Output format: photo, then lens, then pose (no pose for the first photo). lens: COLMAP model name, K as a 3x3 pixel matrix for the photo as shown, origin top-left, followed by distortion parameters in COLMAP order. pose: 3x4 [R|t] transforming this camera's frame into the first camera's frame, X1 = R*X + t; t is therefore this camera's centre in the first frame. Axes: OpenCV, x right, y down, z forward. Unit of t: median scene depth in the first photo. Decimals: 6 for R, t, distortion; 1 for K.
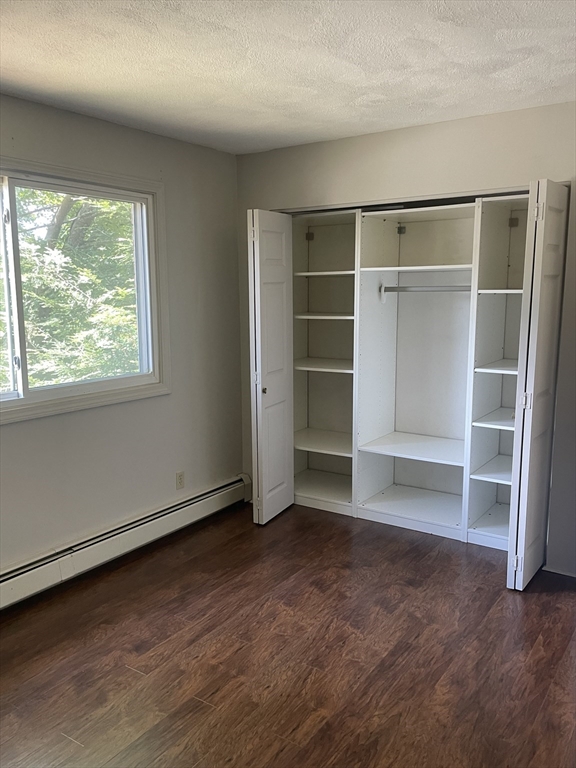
lens RADIAL K [[640.1, 0, 285.6], [0, 640.1, 387.2], [0, 0, 1]] dist [0.089610, -0.114439]
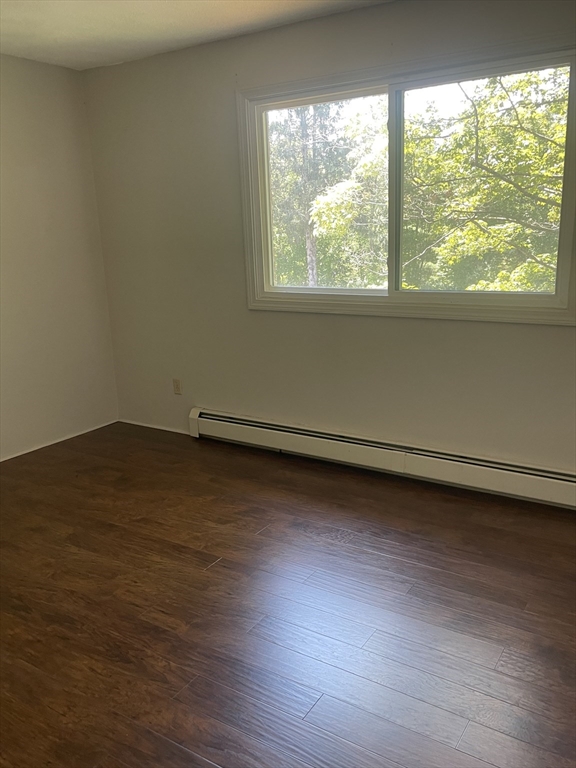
lens RADIAL K [[640.1, 0, 288.9], [0, 640.1, 380.1], [0, 0, 1]] dist [0.089610, -0.114439]
pose [[0.014306, 0.234921, -0.971909, 0.647555], [-0.118546, 0.965552, 0.231640, -0.073356], [0.992846, 0.111902, 0.041662, 0.757603]]
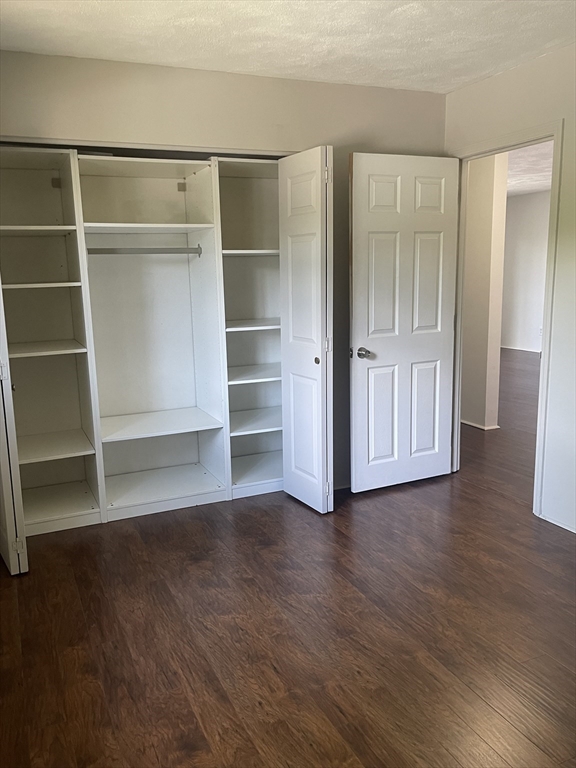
lens RADIAL K [[640.1, 0, 287.4], [0, 640.1, 386.0], [0, 0, 1]] dist [0.089610, -0.114439]
pose [[0.529193, -0.160465, 0.833190, -0.572667], [0.152762, 0.983927, 0.092470, -0.020093], [-0.834637, 0.078345, 0.545200, 0.420313]]
